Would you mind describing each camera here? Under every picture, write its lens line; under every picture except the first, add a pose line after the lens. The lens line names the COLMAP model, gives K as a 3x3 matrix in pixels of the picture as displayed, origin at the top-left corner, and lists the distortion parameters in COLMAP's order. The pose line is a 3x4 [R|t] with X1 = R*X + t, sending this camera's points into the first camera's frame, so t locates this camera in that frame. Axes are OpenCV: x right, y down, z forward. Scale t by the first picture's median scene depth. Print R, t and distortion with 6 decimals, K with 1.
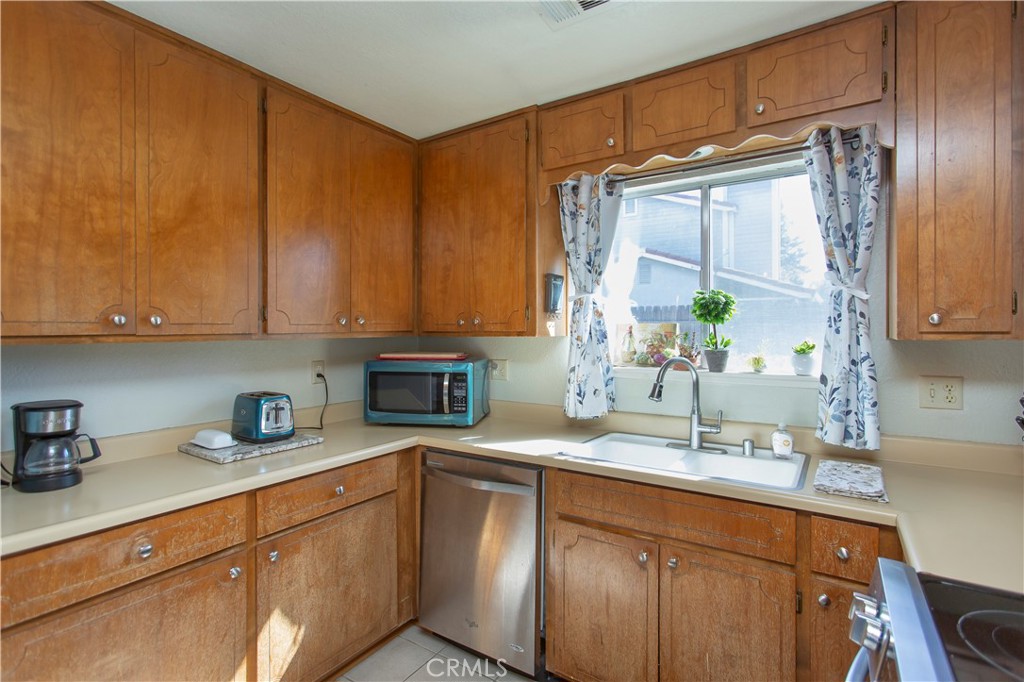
lens RADIAL K [[491.2, 0, 523.0], [0, 491.2, 327.7], [0, 0, 1]] dist [-0.002525, 0.000541]
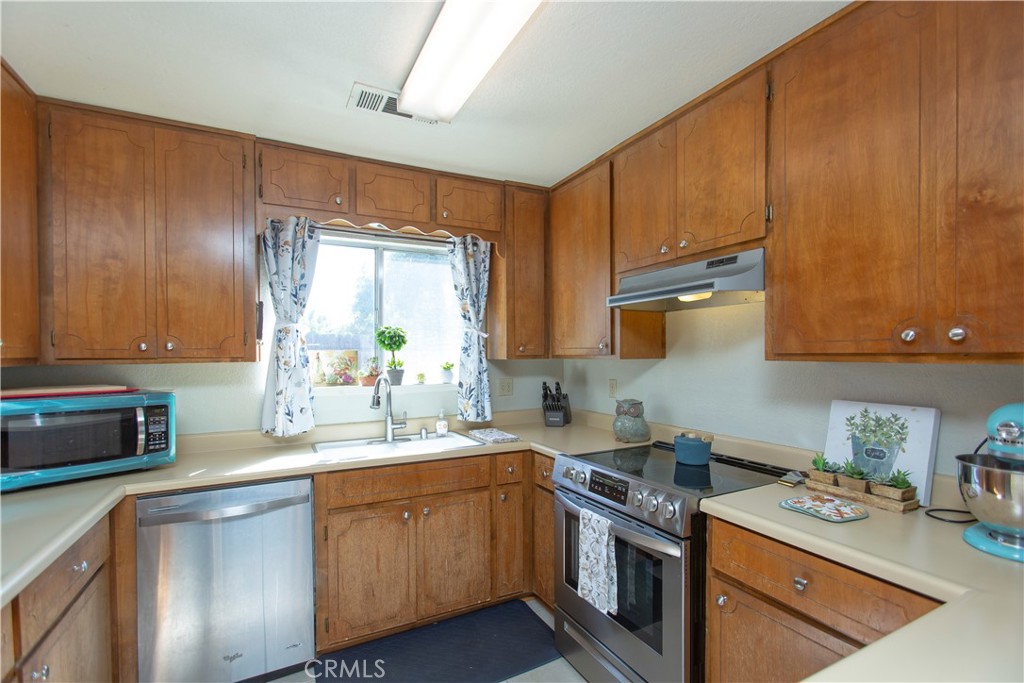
lens RADIAL K [[465.5, 0, 512.0], [0, 465.5, 359.0], [0, 0, 1]] dist [0.002321, 0.000384]
pose [[0.499071, -0.006927, 0.866534, -0.609239], [0.003398, 0.999976, 0.006037, 0.008766], [-0.866555, -0.000068, 0.499082, 0.054535]]
